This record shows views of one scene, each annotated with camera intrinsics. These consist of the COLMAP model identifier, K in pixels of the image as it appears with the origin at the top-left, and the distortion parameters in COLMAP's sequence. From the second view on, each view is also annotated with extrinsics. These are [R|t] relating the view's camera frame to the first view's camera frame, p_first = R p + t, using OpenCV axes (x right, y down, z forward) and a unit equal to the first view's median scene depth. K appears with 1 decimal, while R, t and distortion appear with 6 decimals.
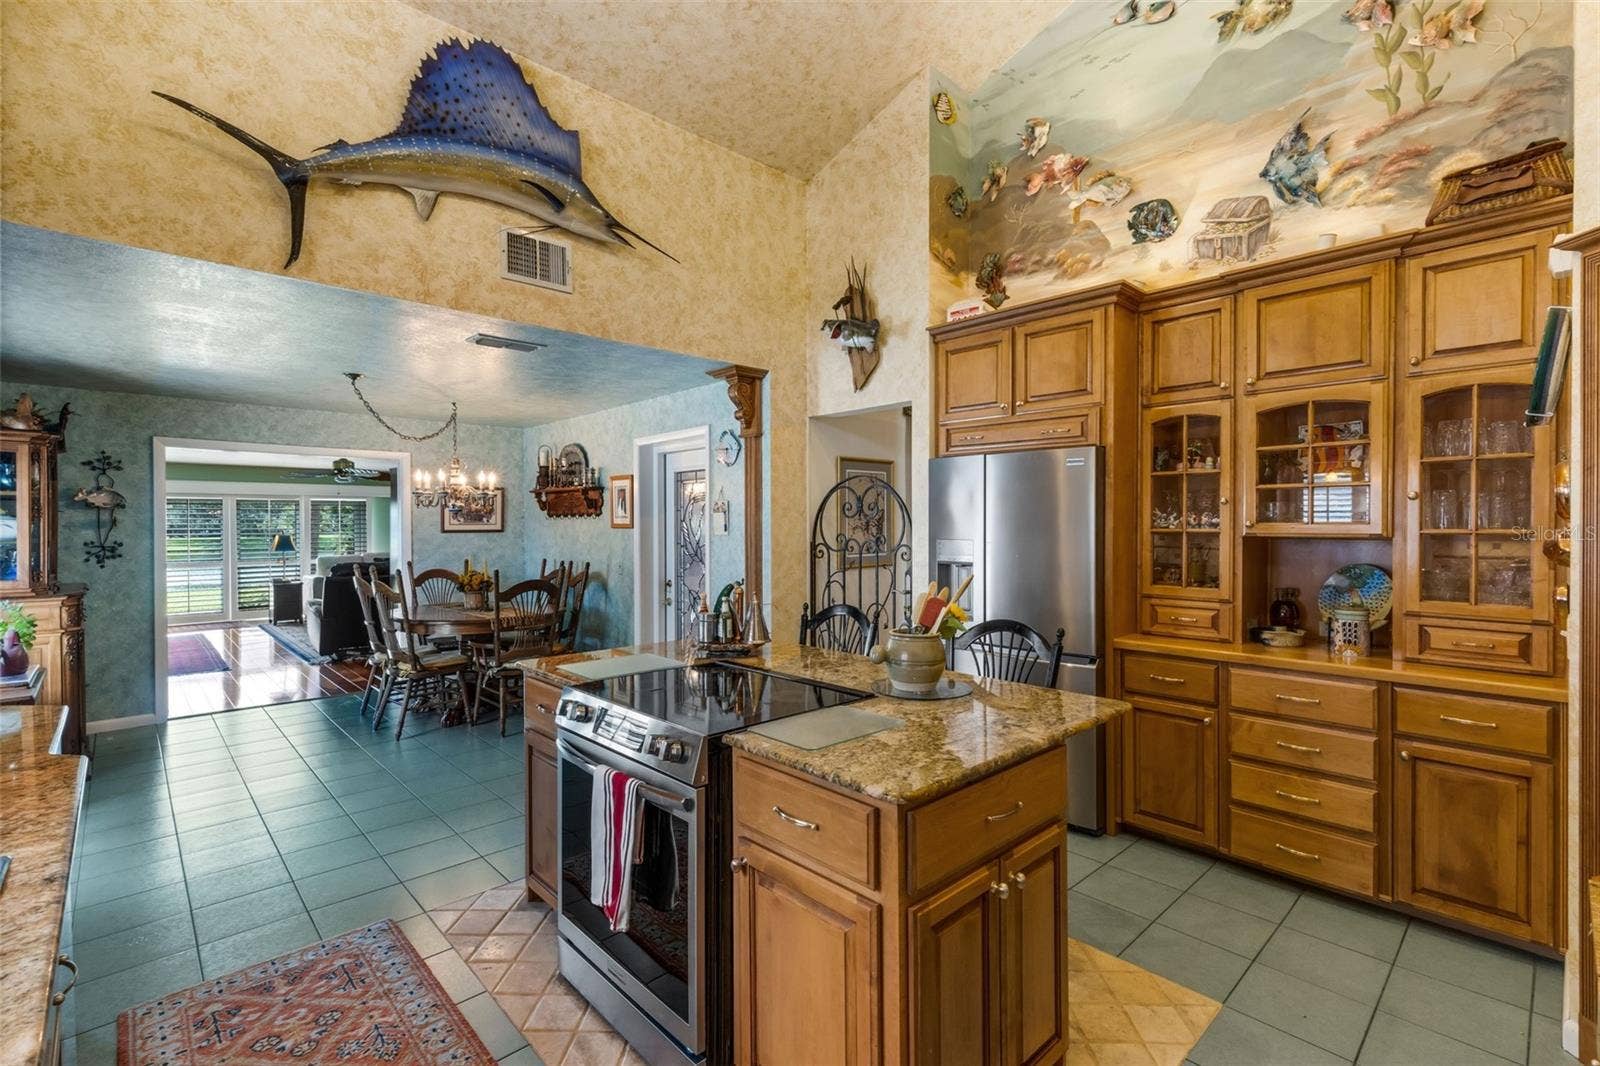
lens RADIAL K [[727.1, 0, 799.9], [0, 727.1, 531.2], [0, 0, 1]] dist [0.004709, 0.000319]
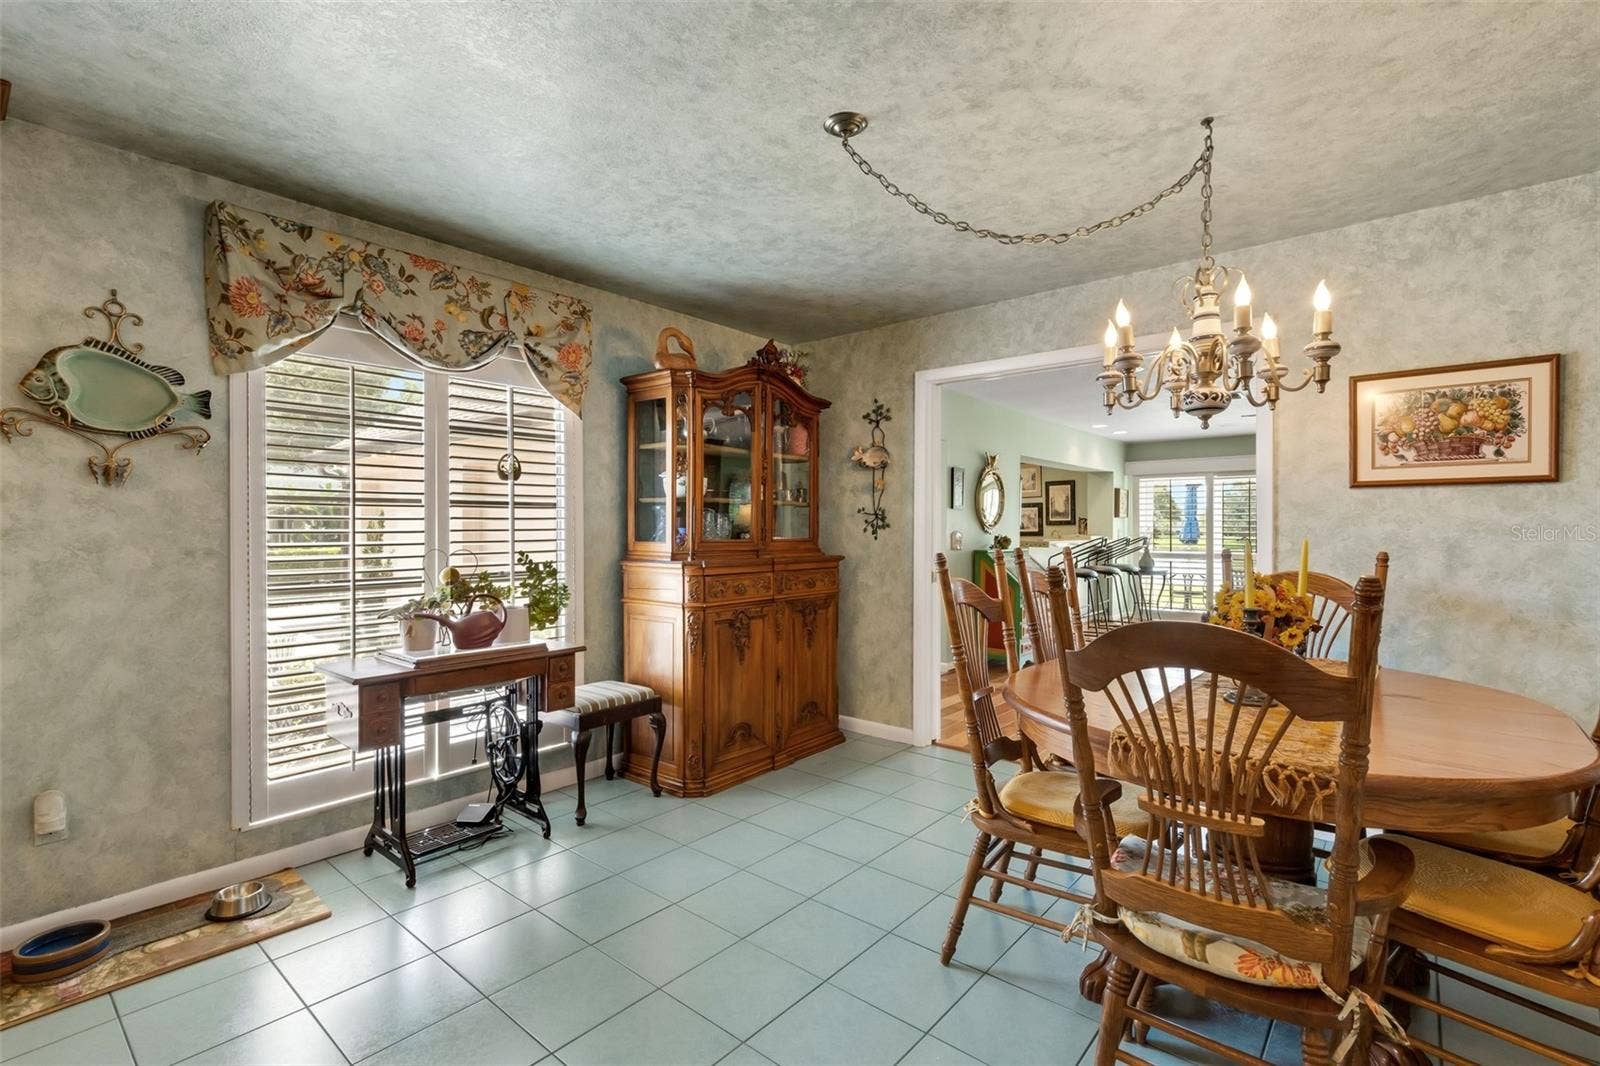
lens RADIAL K [[727.1, 0, 799.1], [0, 727.1, 534.7], [0, 0, 1]] dist [0.004709, 0.000319]
pose [[0.115681, 0.013177, -0.993199, -0.138175], [-0.009433, 0.999881, 0.012167, 0.034801], [0.993242, 0.007962, 0.115792, 0.813233]]
